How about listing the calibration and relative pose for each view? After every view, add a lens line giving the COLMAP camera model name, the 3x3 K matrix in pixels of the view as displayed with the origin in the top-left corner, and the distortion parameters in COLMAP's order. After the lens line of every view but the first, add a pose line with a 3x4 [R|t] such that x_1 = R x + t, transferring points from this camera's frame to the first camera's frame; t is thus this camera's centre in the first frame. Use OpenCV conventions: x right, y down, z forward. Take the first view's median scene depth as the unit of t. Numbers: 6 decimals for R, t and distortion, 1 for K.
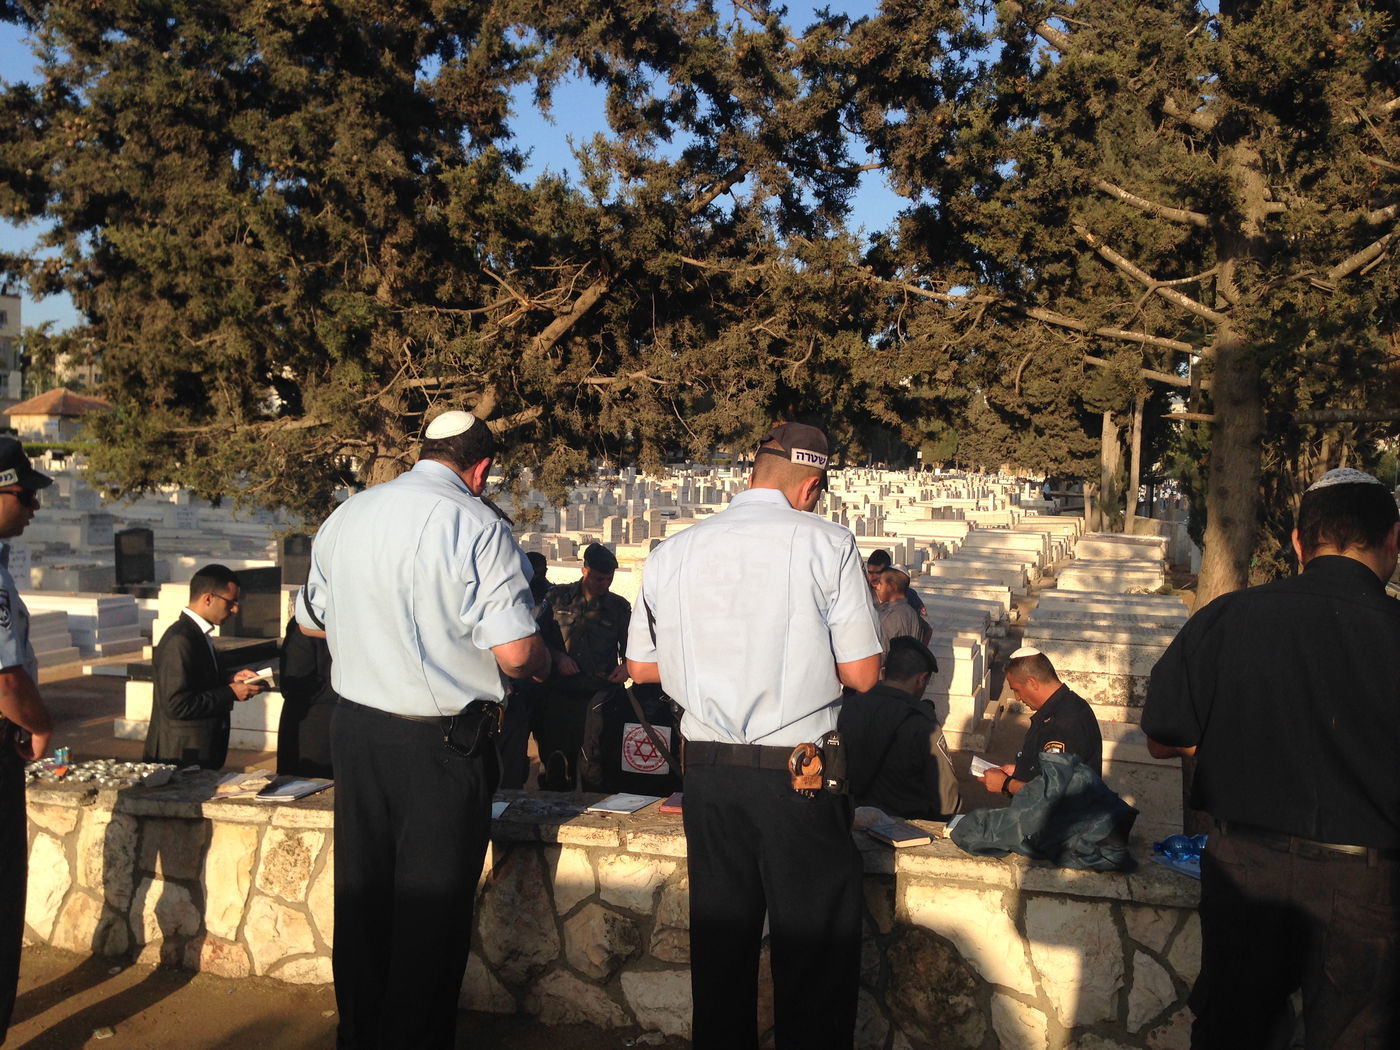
lens RADIAL K [[1305.1, 0, 701.4], [0, 1305.1, 525.6], [0, 0, 1]] dist [0.112104, 0.000000]
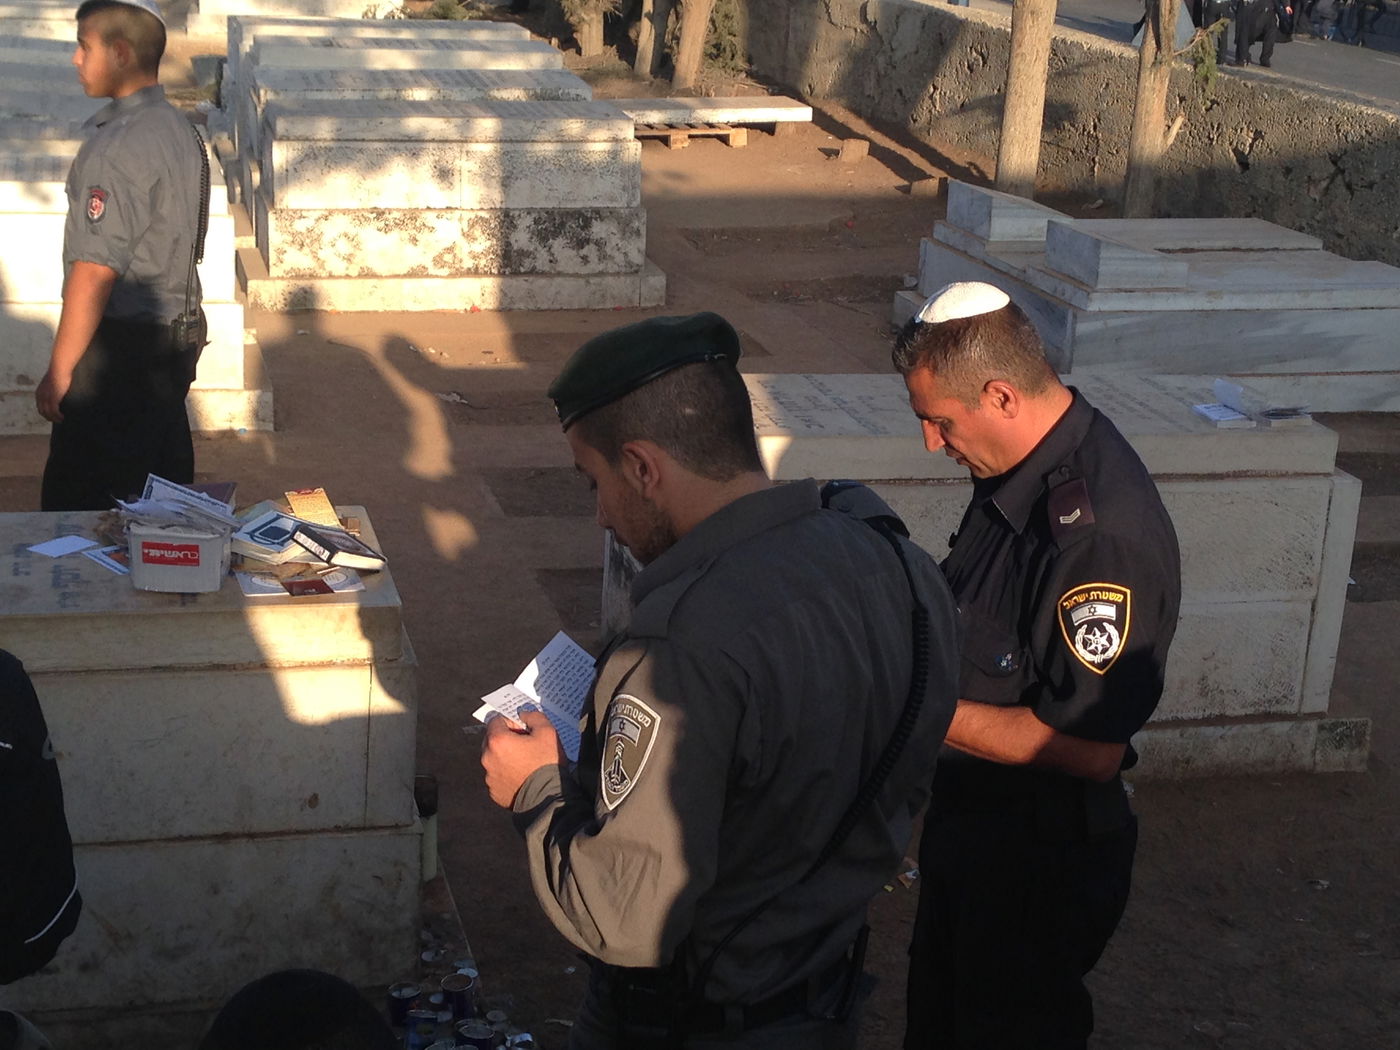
lens RADIAL K [[2404.5, 0, 701.1], [0, 2404.5, 526.9], [0, 0, 1]] dist [0.076208, 0.000000]
pose [[0.866425, -0.143475, 0.478249, -0.035088], [0.014168, 0.964505, 0.263685, -0.000562], [-0.499106, -0.221687, 0.837704, 0.233853]]
